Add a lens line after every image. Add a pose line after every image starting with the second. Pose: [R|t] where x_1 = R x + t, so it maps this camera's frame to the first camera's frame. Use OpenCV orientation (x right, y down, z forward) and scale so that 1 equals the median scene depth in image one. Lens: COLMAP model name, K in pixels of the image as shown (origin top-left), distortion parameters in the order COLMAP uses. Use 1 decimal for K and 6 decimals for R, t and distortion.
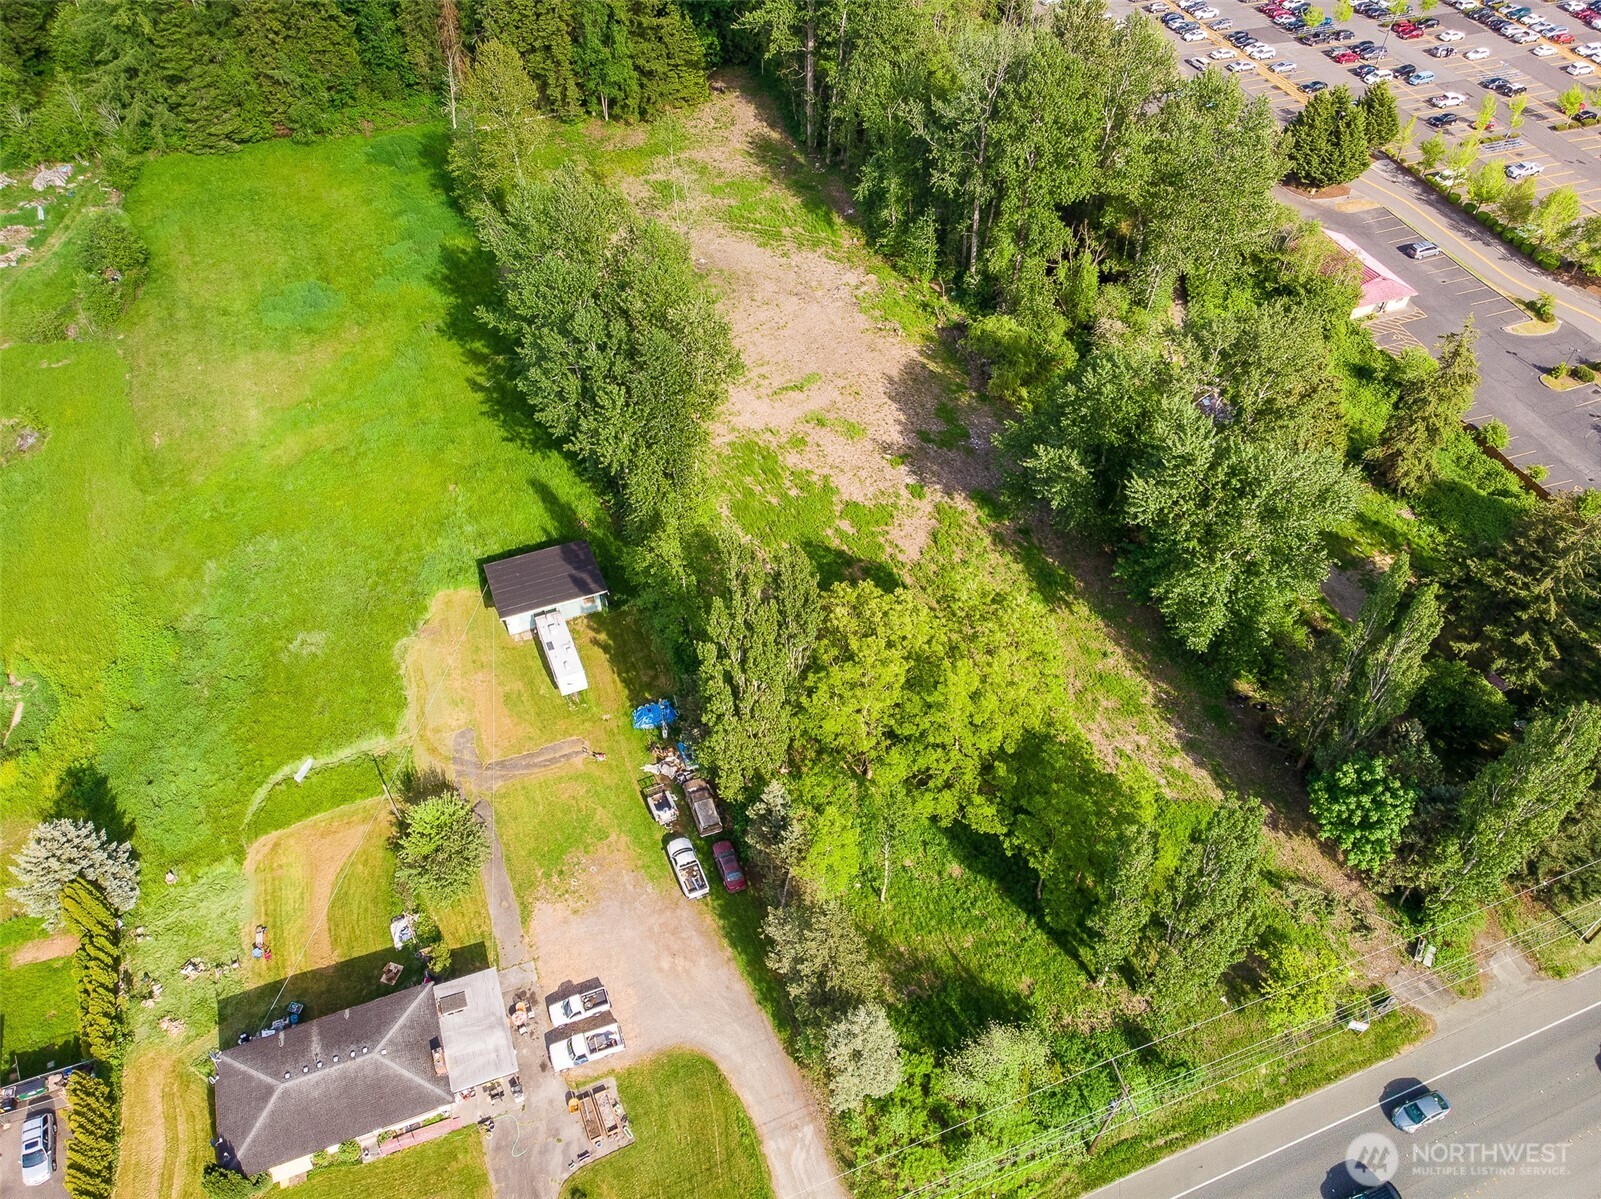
lens RADIAL K [[1185.6, 0, 800.5], [0, 1185.6, 599.5], [0, 0, 1]] dist [-0.008157, -0.001299]
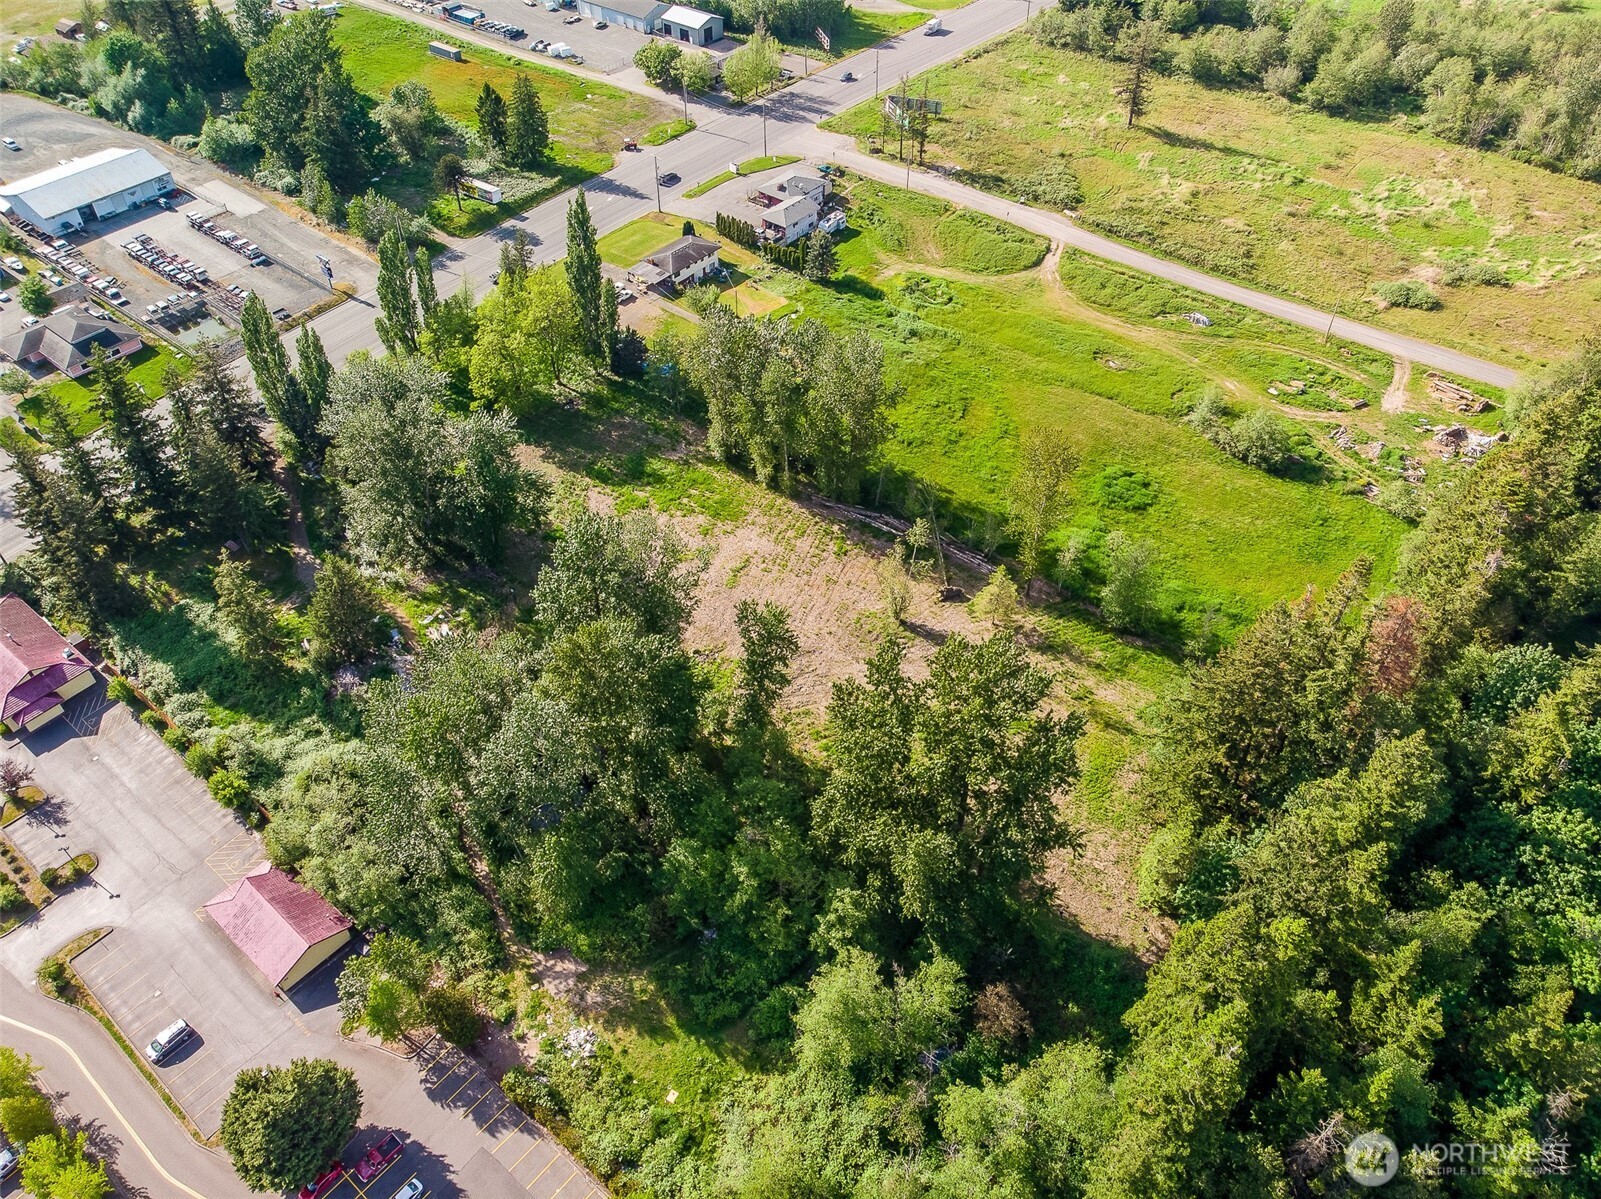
lens RADIAL K [[1115.4, 0, 800.5], [0, 1115.4, 599.5], [0, 0, 1]] dist [0.005724, 0.001216]
pose [[-0.867105, 0.348789, -0.355635, 0.347403], [-0.369665, 0.027968, 0.928744, -1.217480], [0.333882, 0.936784, 0.104684, 0.848342]]
